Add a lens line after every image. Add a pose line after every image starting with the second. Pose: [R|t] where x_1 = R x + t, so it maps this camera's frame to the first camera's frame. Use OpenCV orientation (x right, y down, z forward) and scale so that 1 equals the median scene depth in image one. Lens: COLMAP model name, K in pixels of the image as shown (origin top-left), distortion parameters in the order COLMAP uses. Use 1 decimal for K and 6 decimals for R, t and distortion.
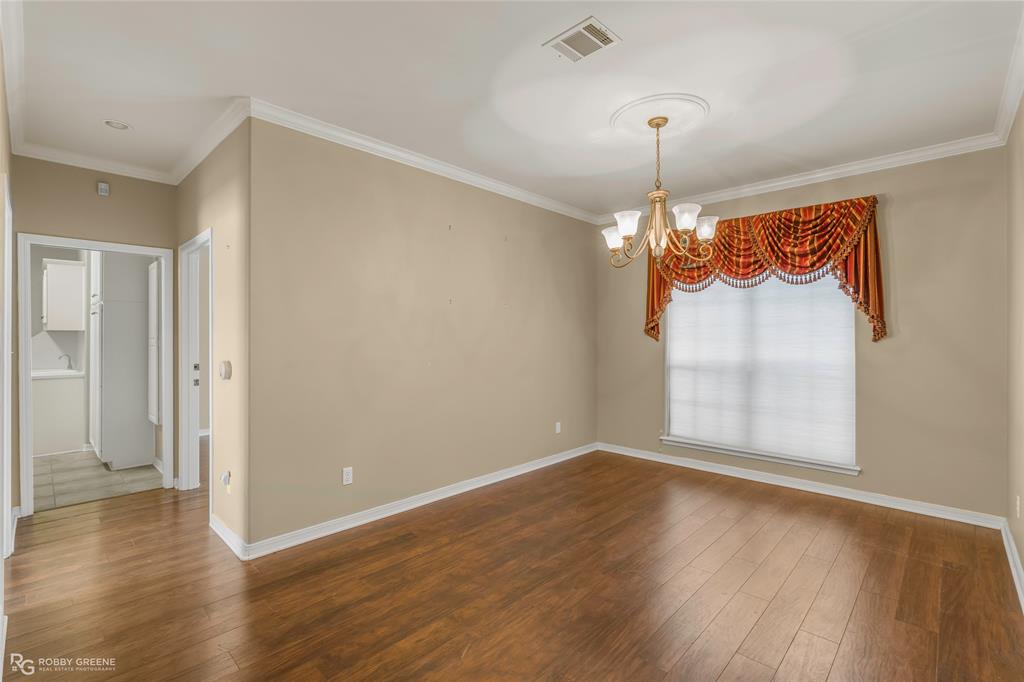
lens RADIAL K [[467.7, 0, 506.7], [0, 467.7, 337.4], [0, 0, 1]] dist [-0.006727, 0.001840]
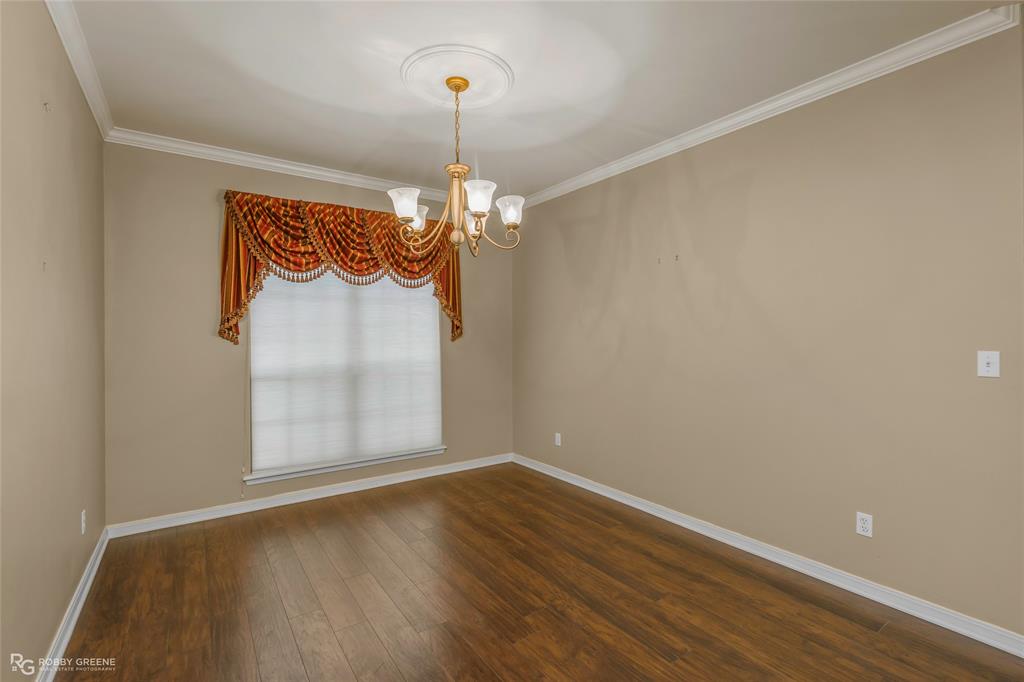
lens RADIAL K [[467.7, 0, 512.1], [0, 467.7, 343.3], [0, 0, 1]] dist [-0.006727, 0.001840]
pose [[0.175168, -0.022946, 0.984271, -0.331997], [0.001196, 0.999733, 0.023093, -0.011220], [-0.984538, -0.002868, 0.175149, 0.513625]]
